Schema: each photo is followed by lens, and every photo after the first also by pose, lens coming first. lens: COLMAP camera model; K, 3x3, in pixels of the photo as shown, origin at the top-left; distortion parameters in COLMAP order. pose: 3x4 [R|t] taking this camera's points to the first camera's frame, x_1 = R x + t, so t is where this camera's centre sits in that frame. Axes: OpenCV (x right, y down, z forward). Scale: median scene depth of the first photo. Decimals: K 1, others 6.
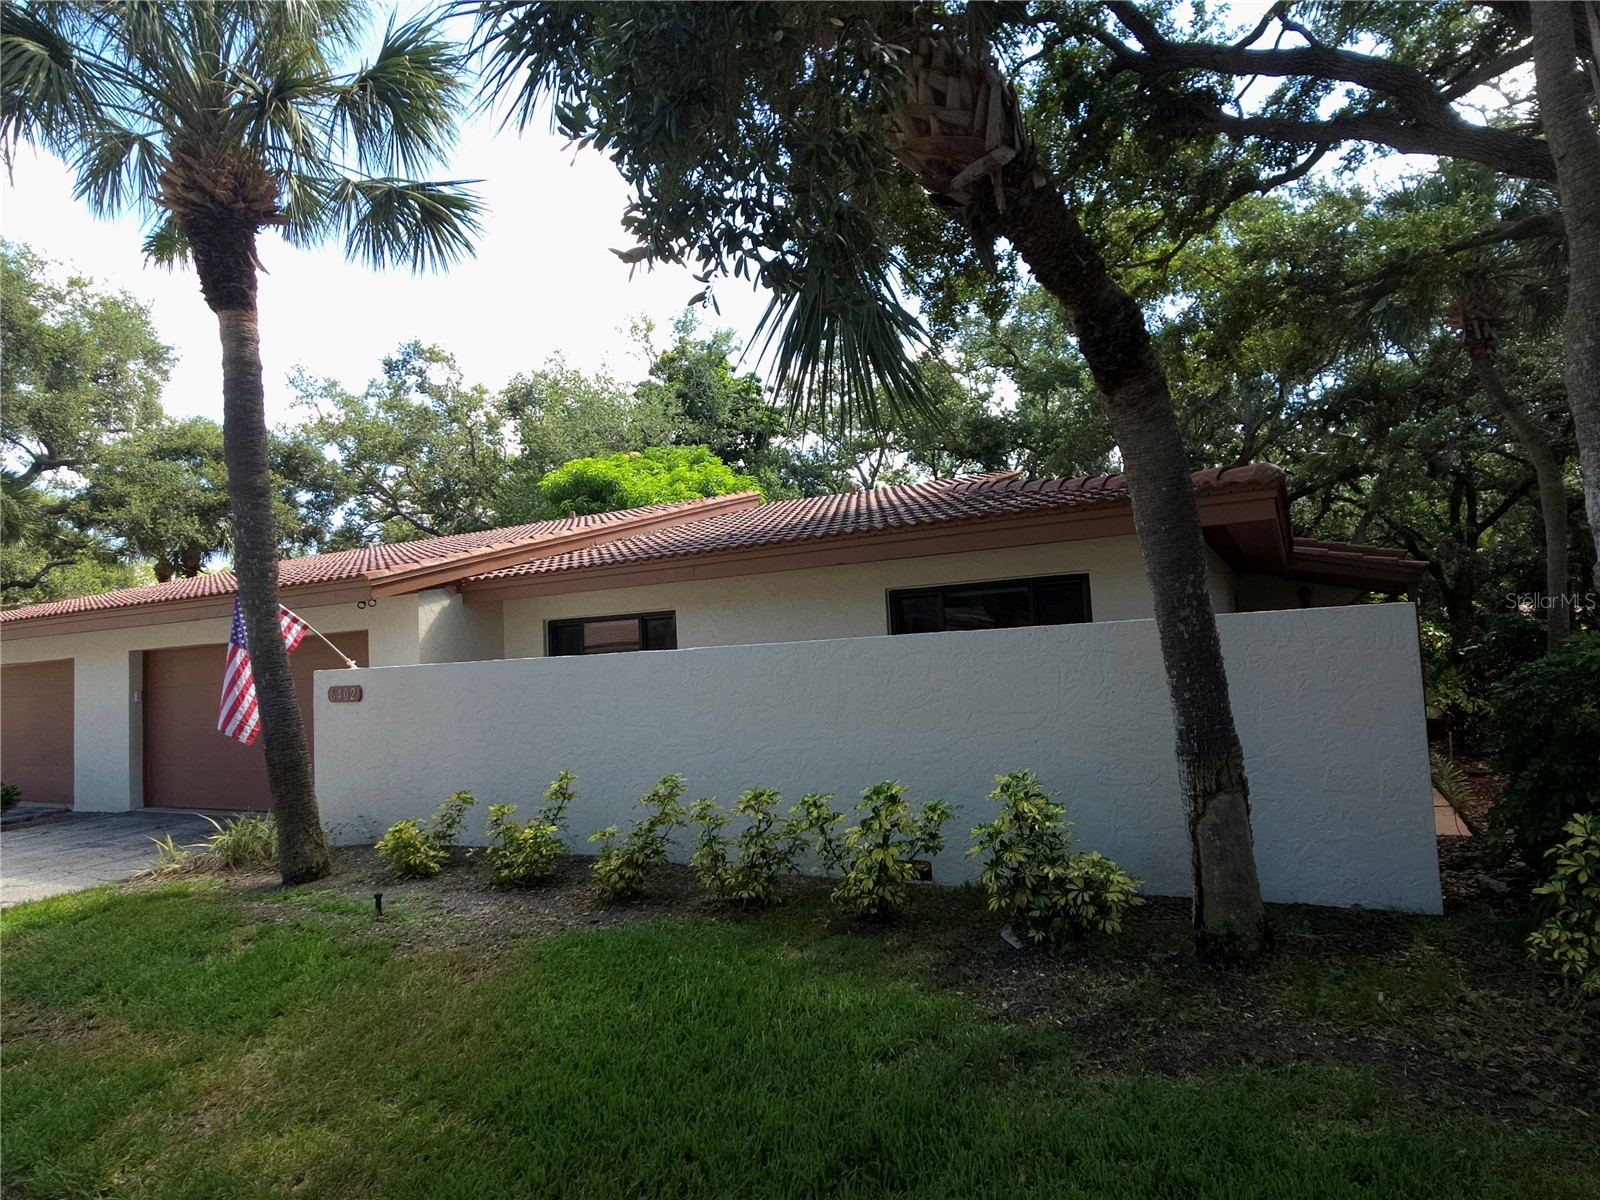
lens RADIAL K [[926.1, 0, 800.0], [0, 926.1, 600.0], [0, 0, 1]] dist [0.004438, 0.001049]
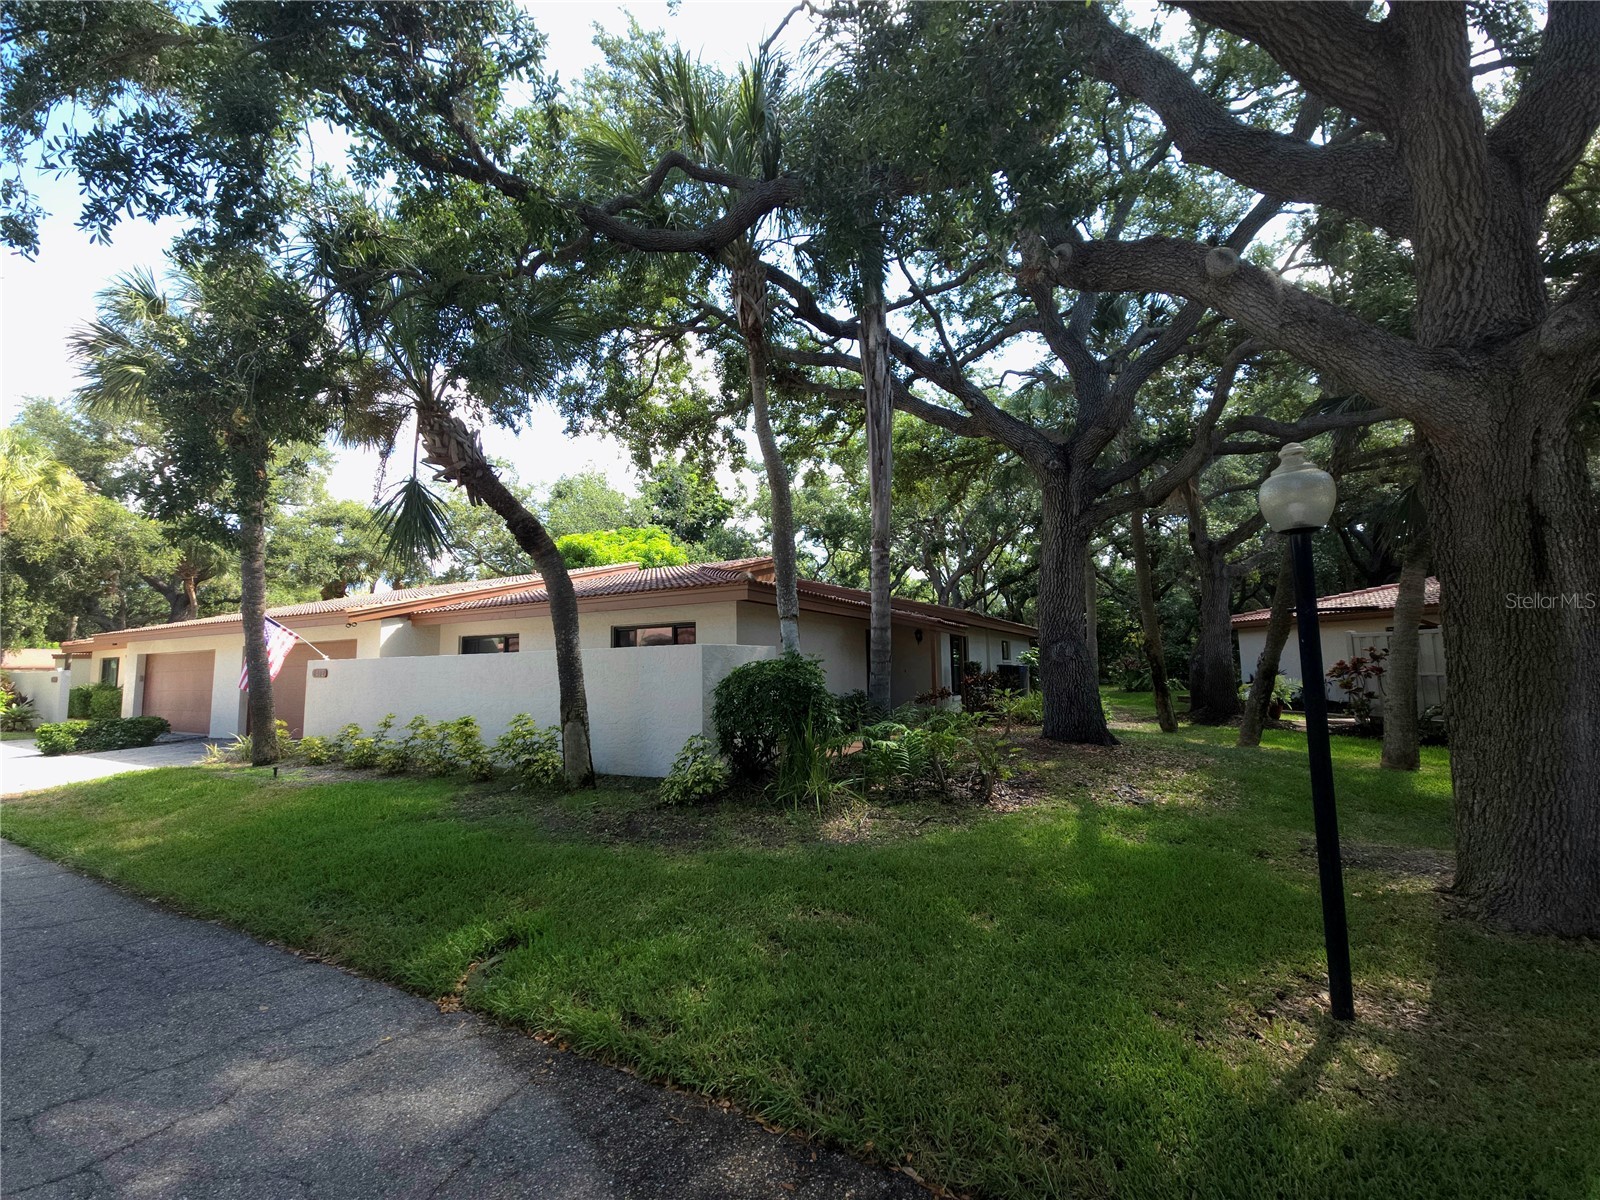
lens RADIAL K [[623.8, 0, 800.0], [0, 623.8, 600.0], [0, 0, 1]] dist [0.000128, 0.000013]
pose [[0.999541, 0.027044, 0.013619, 0.312758], [-0.026567, 0.999066, -0.034077, -0.020896], [-0.014528, 0.033700, 0.999326, -0.199380]]
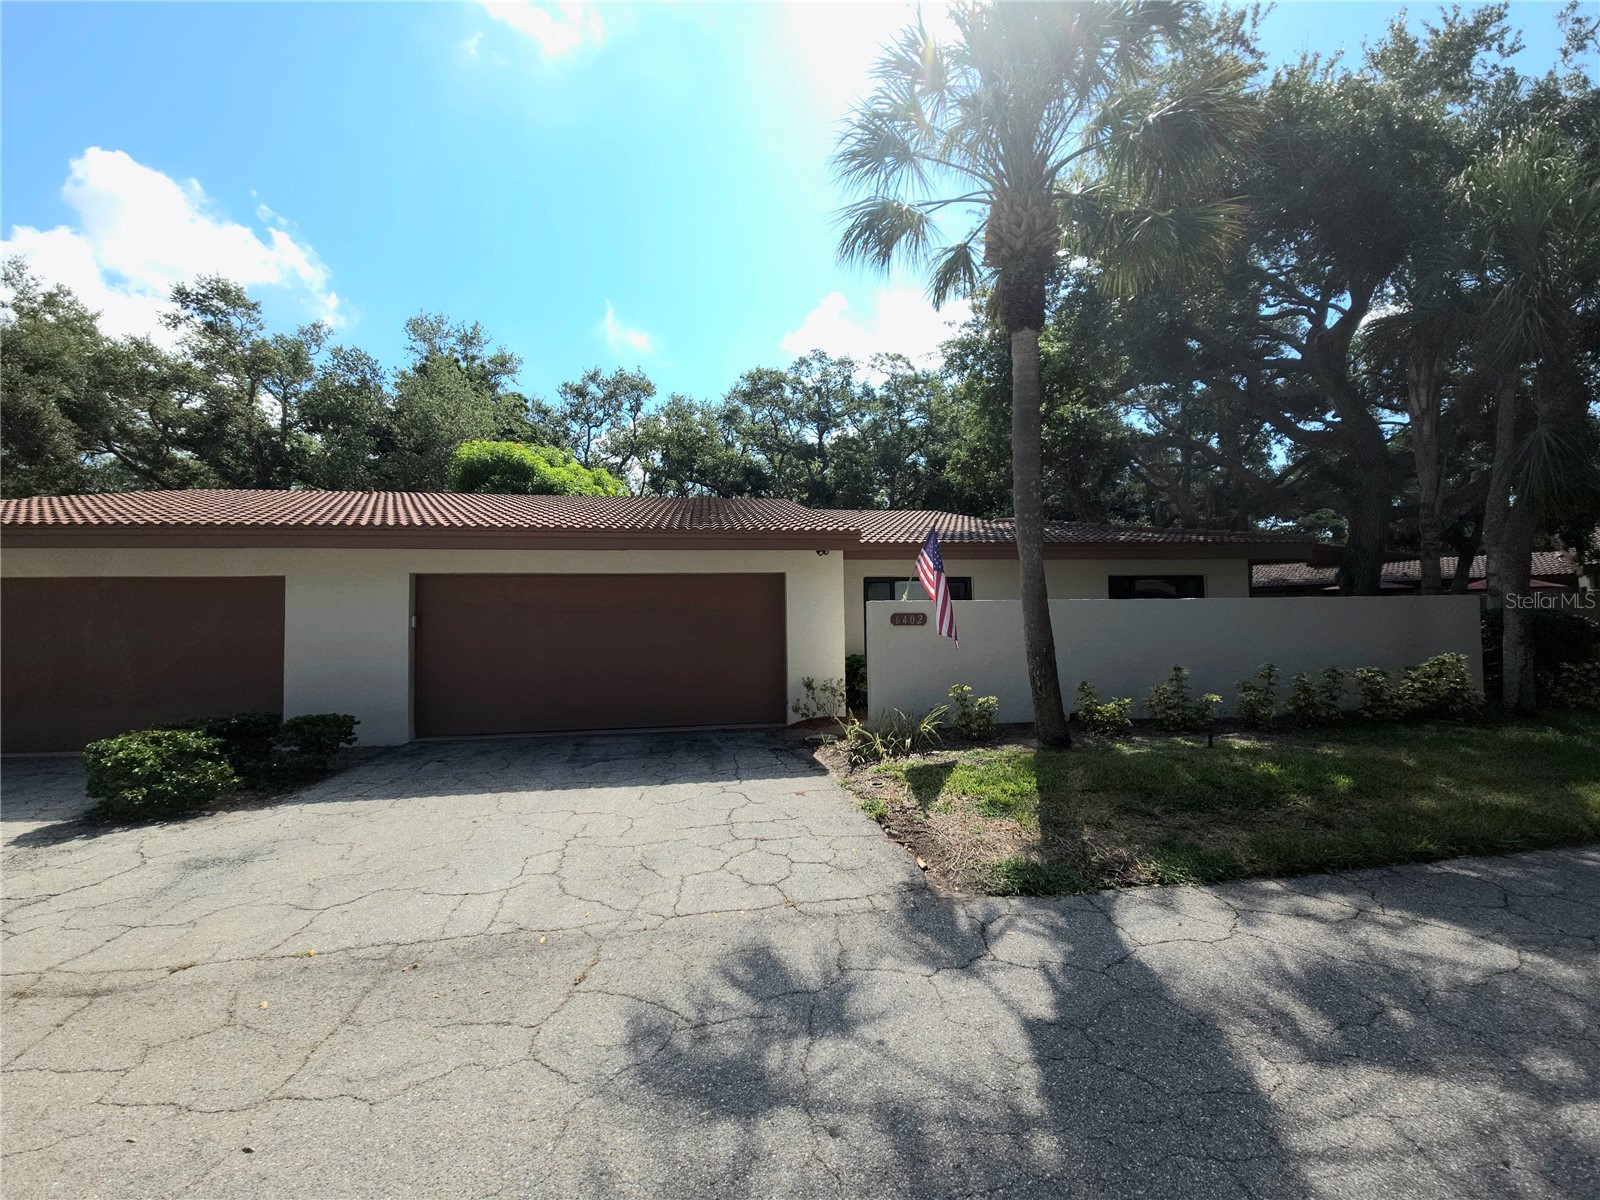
lens RADIAL K [[642.3, 0, 800.0], [0, 642.3, 600.0], [0, 0, 1]] dist [0.000508, 0.000044]
pose [[0.801524, 0.060543, 0.594890, -0.790338], [-0.063719, 0.997844, -0.015701, 0.066690], [-0.594559, -0.025321, 0.803654, 0.238641]]
